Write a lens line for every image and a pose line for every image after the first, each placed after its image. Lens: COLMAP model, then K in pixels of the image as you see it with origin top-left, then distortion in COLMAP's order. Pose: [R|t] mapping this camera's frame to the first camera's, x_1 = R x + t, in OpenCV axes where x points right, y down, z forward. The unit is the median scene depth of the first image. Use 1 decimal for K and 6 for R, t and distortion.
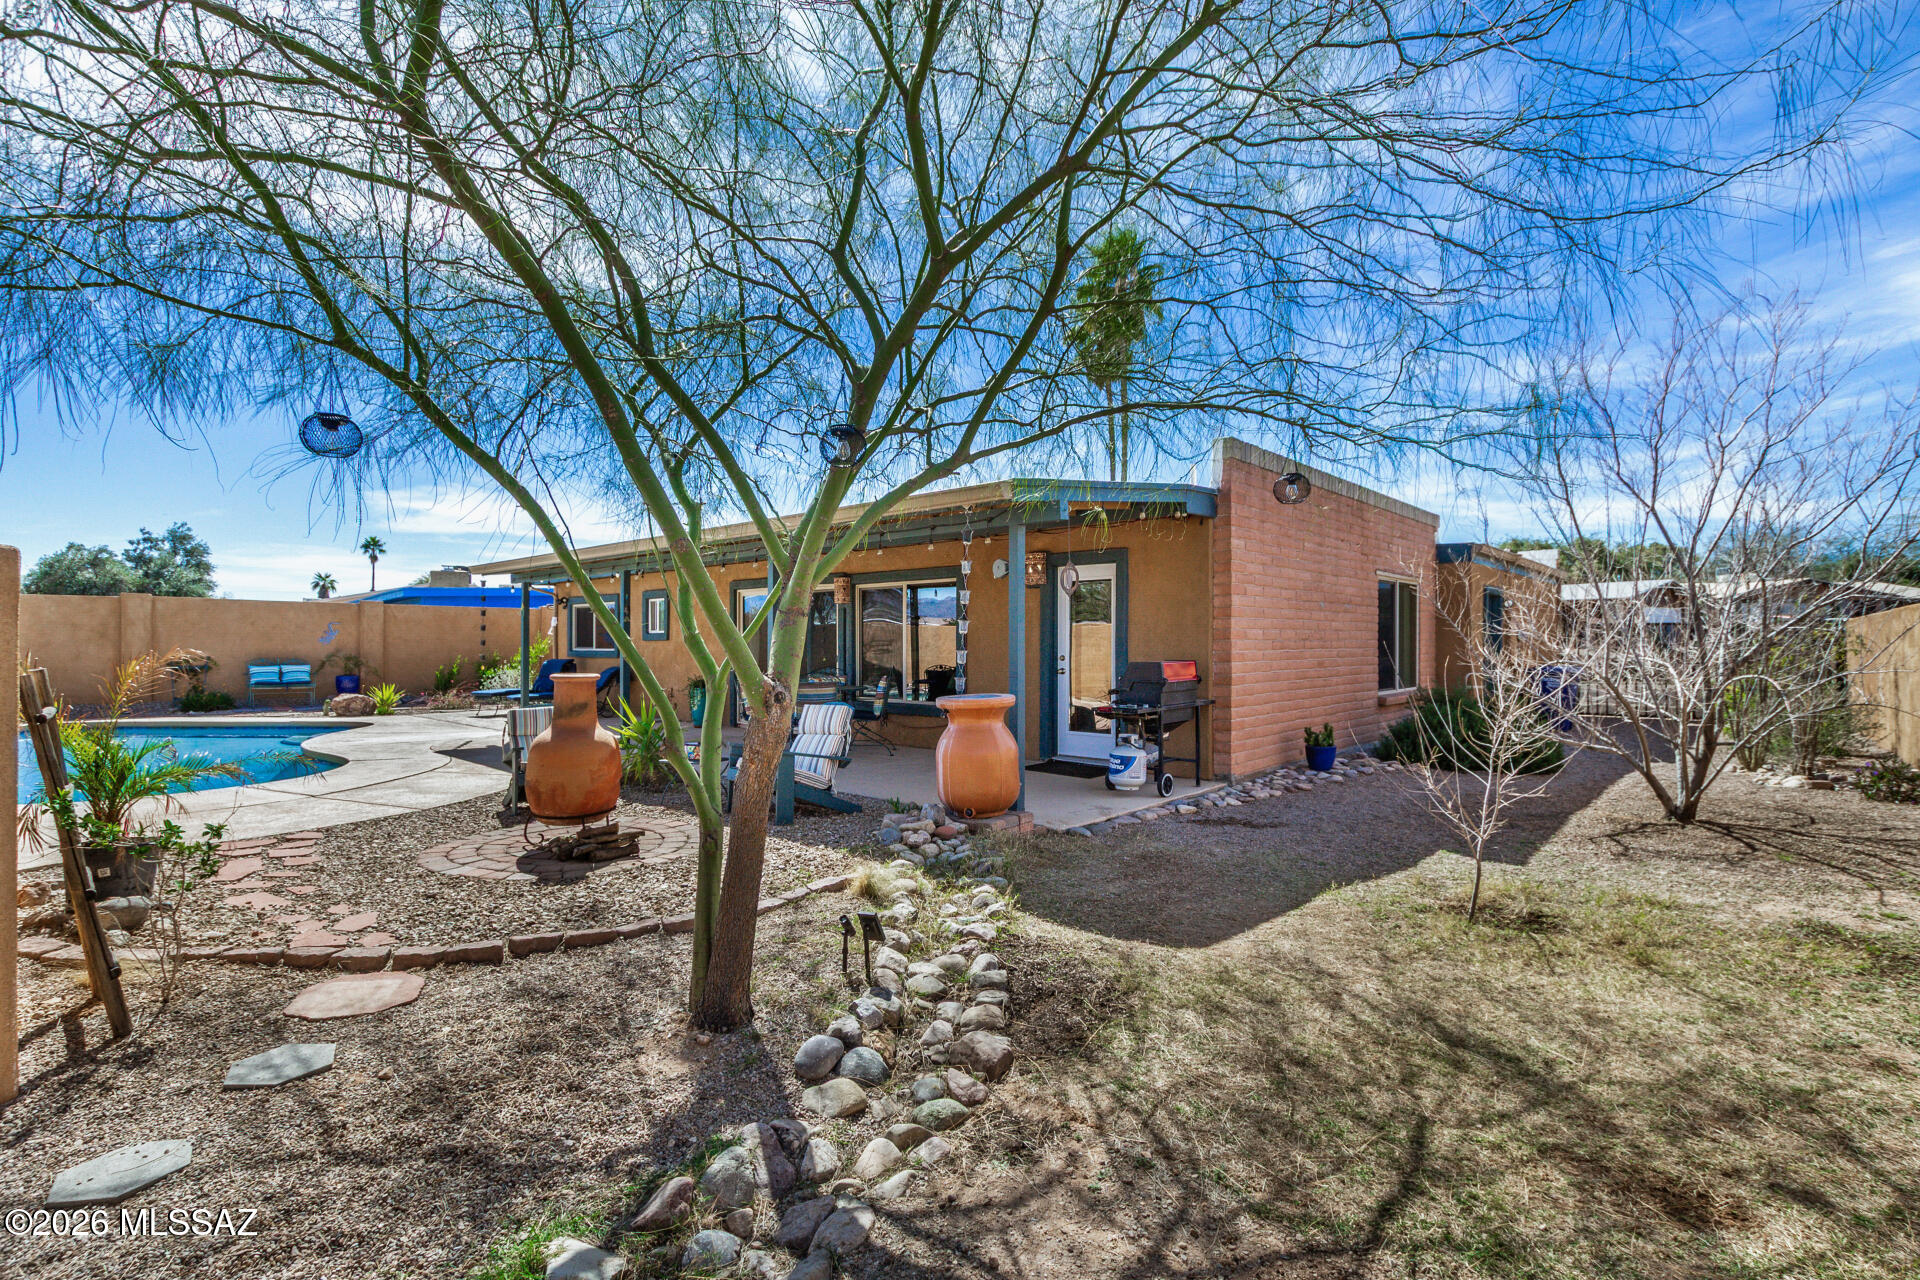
lens RADIAL K [[885.3, 0, 954.6], [0, 885.3, 634.4], [0, 0, 1]] dist [0.003086, 0.000567]
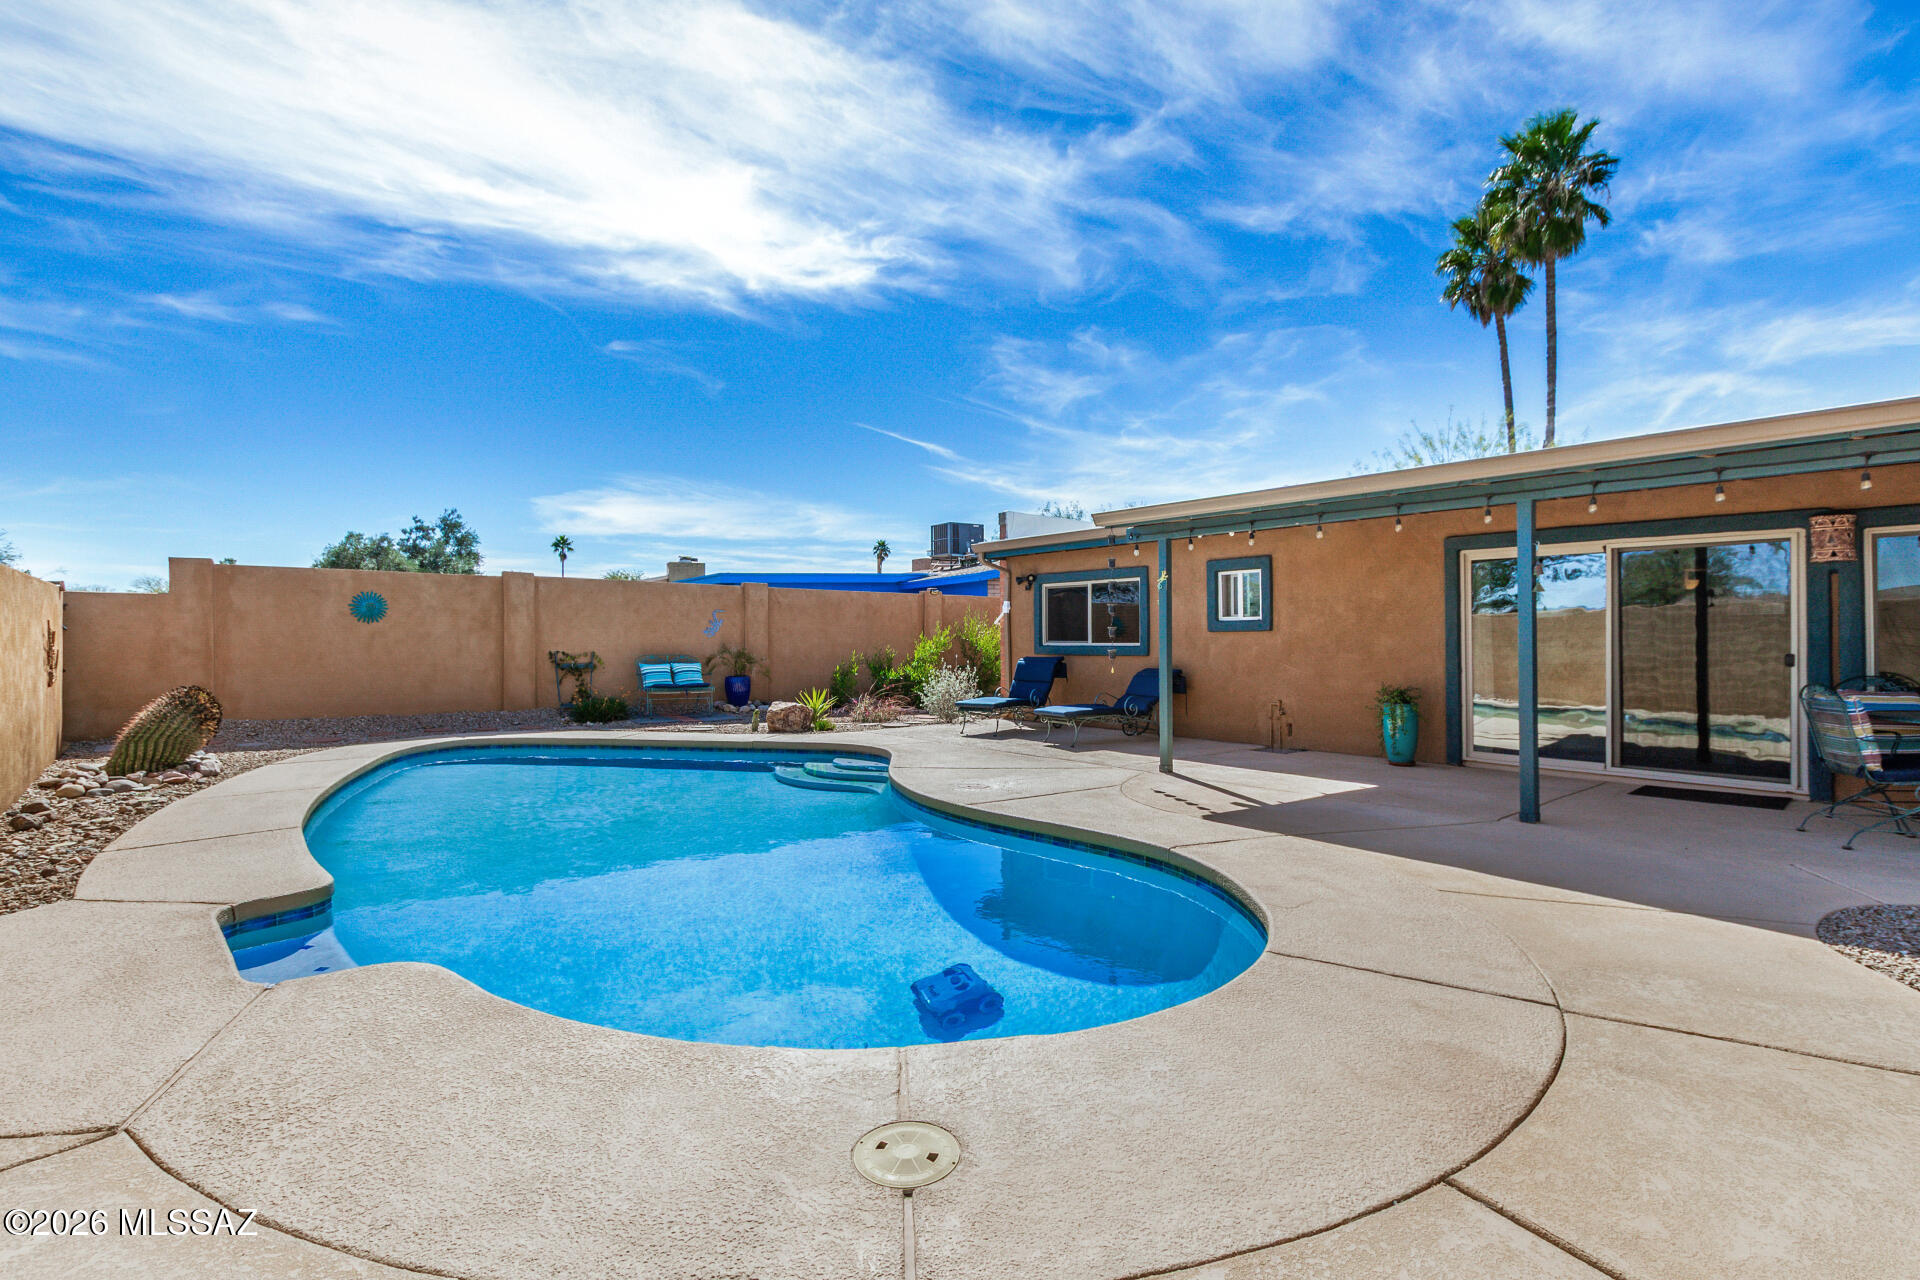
lens RADIAL K [[885.3, 0, 954.6], [0, 885.3, 634.4], [0, 0, 1]] dist [0.003086, 0.000567]
pose [[0.991579, 0.000294, -0.129501, -0.396954], [0.000001, 0.999997, 0.002279, 0.007253], [0.129501, -0.002260, 0.991577, 0.245519]]
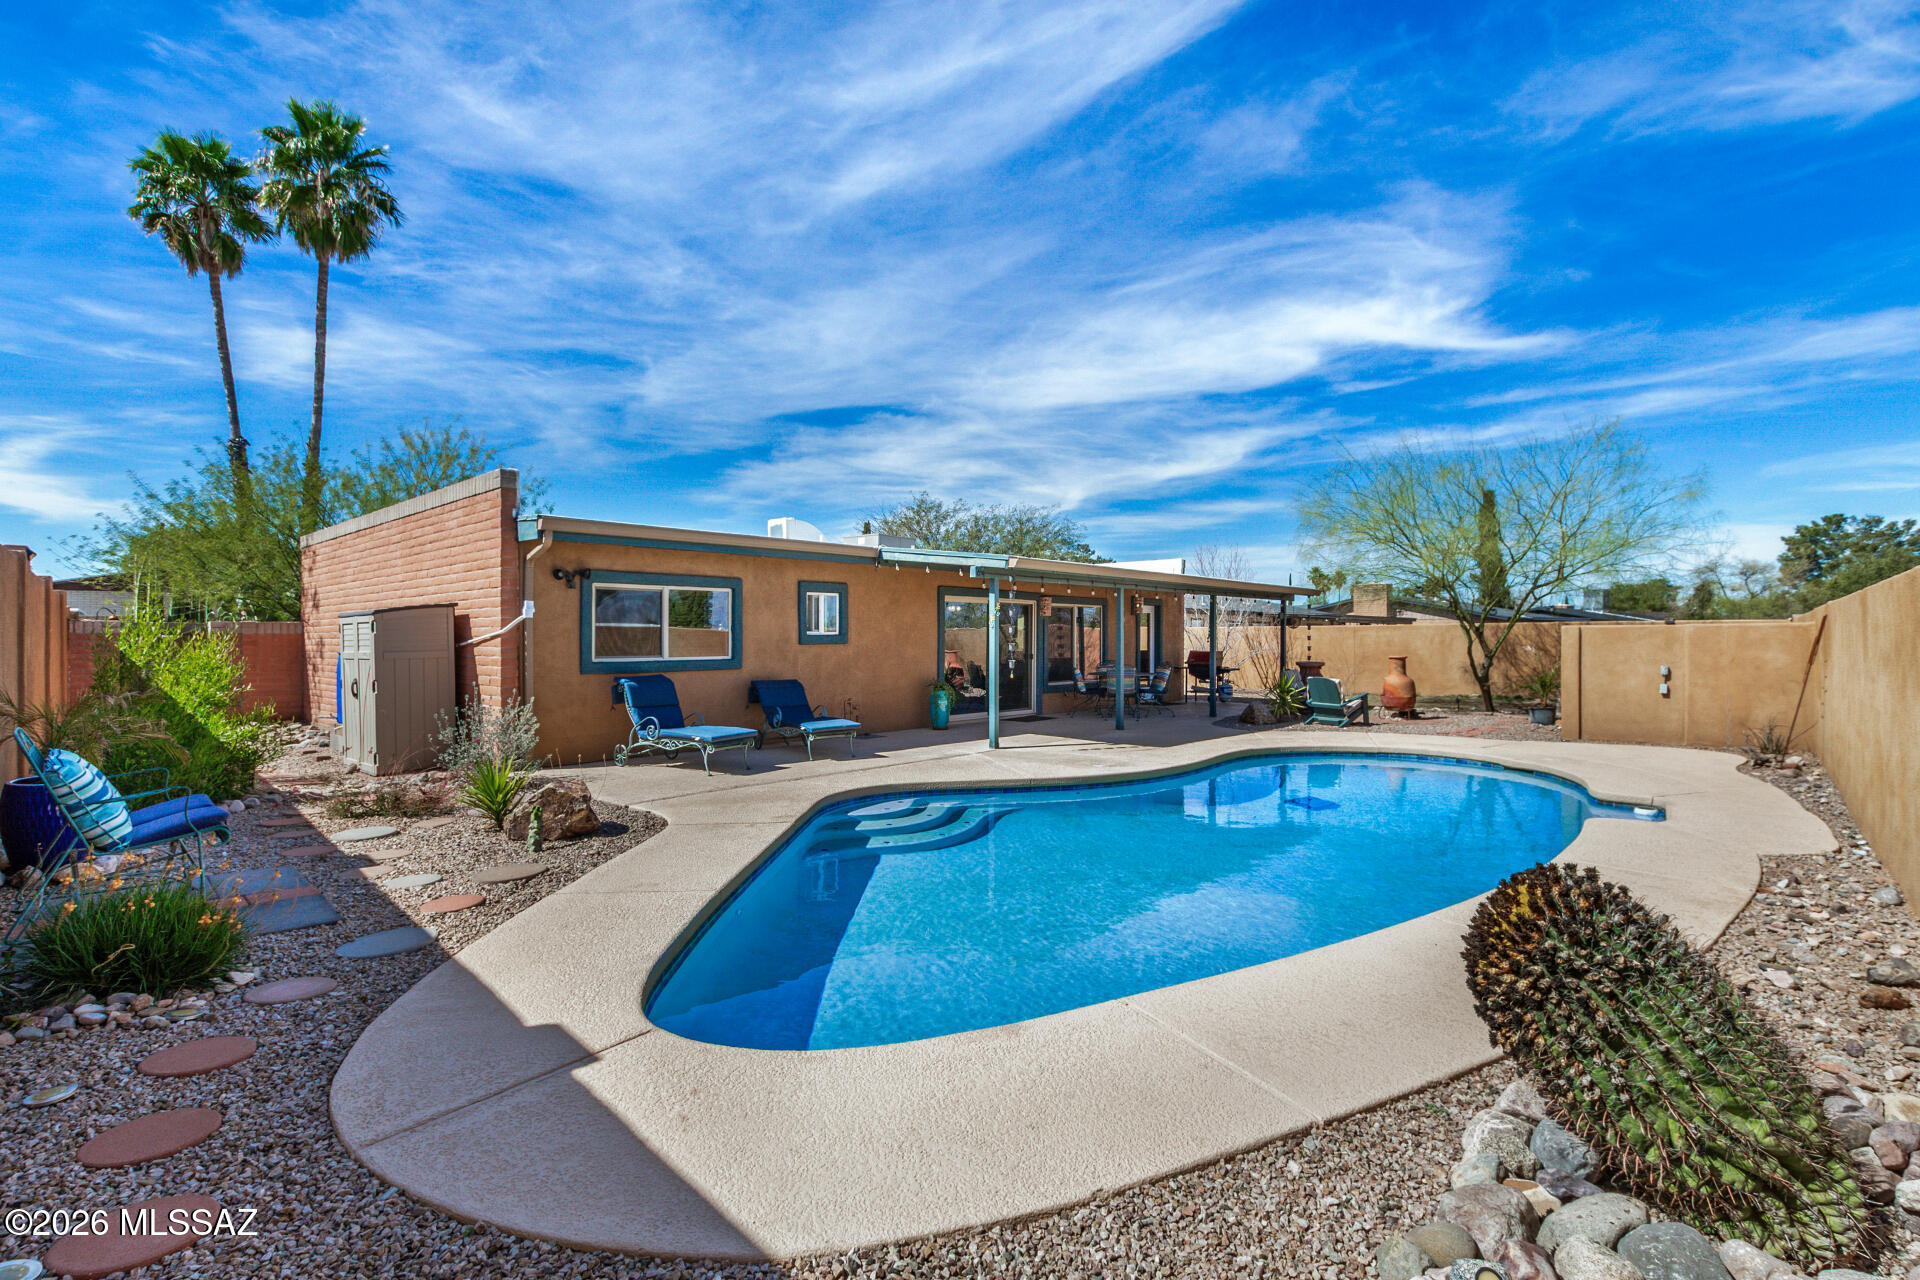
lens RADIAL K [[885.3, 0, 954.6], [0, 885.3, 634.4], [0, 0, 1]] dist [0.003086, 0.000567]
pose [[-0.004795, 0.000278, 0.999988, -0.984950], [-0.007967, 0.999968, -0.000317, -0.001626], [-0.999957, -0.007969, -0.004793, 0.749217]]
